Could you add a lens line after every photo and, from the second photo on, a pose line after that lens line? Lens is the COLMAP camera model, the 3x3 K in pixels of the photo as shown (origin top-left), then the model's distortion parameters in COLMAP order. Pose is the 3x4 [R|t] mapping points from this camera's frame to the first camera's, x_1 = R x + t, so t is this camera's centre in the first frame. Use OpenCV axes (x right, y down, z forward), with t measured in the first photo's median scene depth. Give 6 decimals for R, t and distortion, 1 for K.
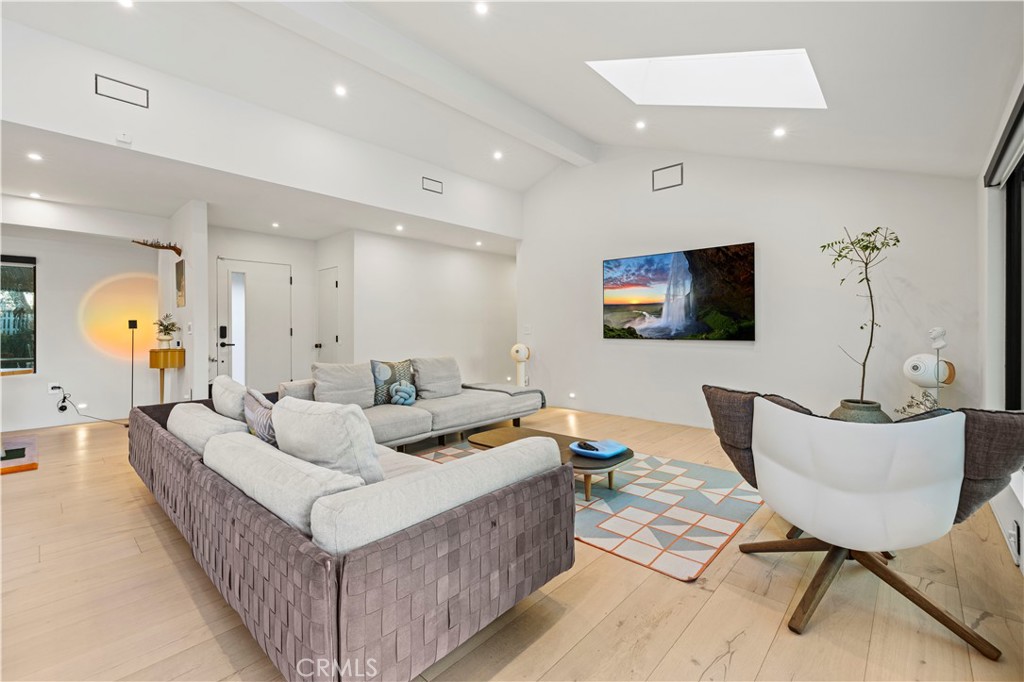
lens RADIAL K [[436.1, 0, 517.0], [0, 436.1, 323.8], [0, 0, 1]] dist [0.003823, 0.000293]
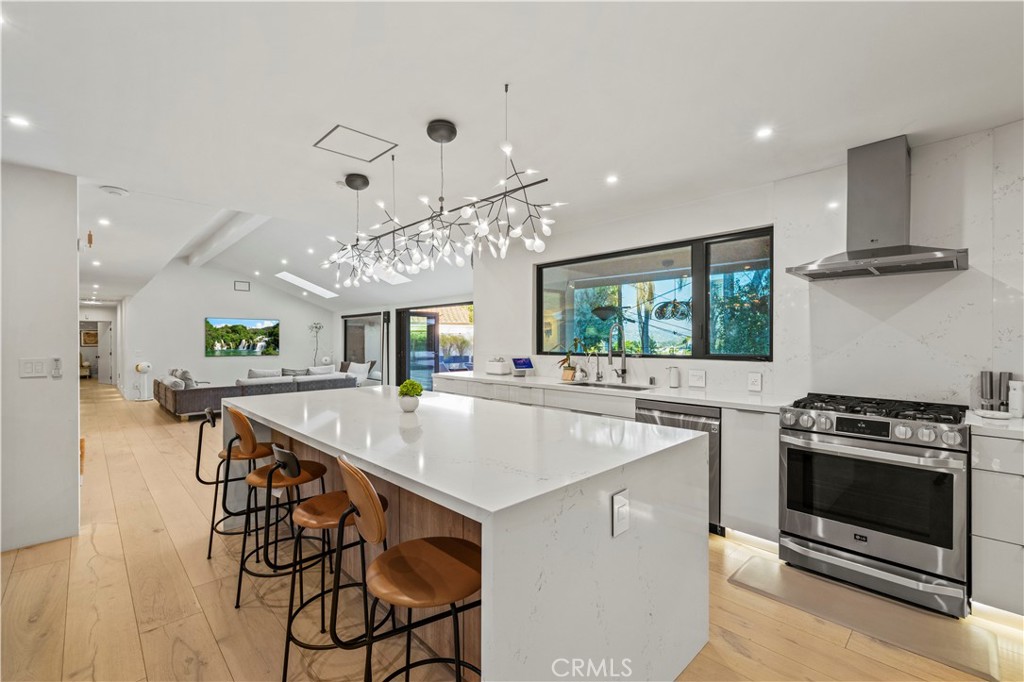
lens RADIAL K [[436.1, 0, 511.1], [0, 436.1, 340.7], [0, 0, 1]] dist [0.003823, 0.000293]
pose [[0.050832, 0.007414, 0.998680, -2.006672], [-0.007415, 0.999948, -0.007046, -0.044518], [-0.998680, -0.007047, 0.050884, -0.576934]]
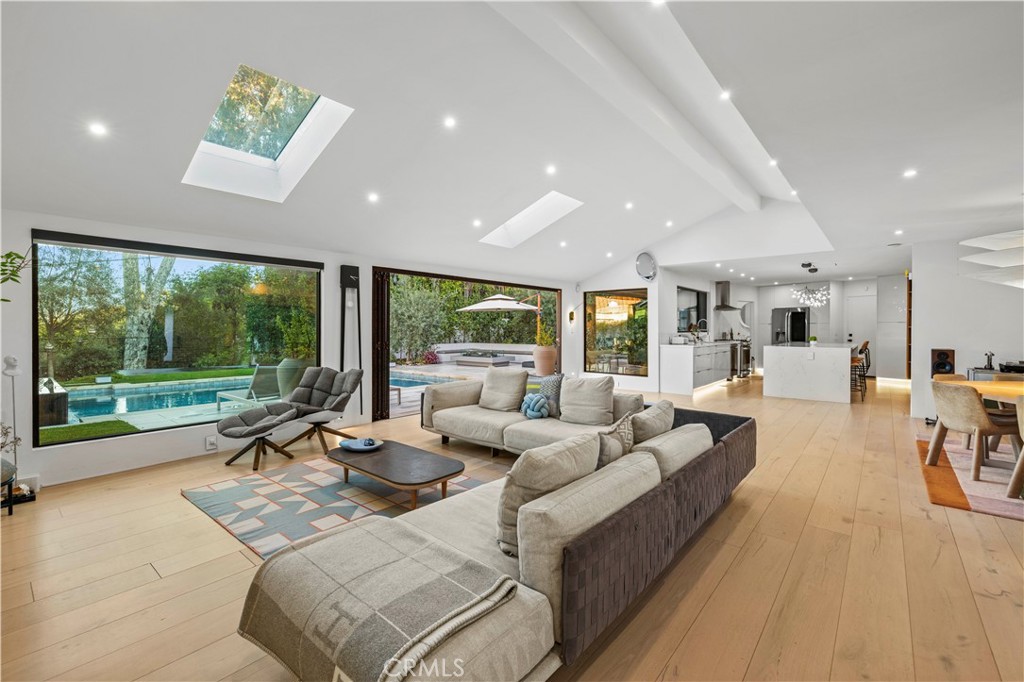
lens RADIAL K [[436.1, 0, 505.7], [0, 436.1, 334.0], [0, 0, 1]] dist [0.003823, 0.000293]
pose [[-0.999385, 0.009531, -0.033741, -0.122657], [0.009424, 0.999950, 0.003305, -0.026535], [0.033770, 0.002985, -0.999425, 1.371020]]
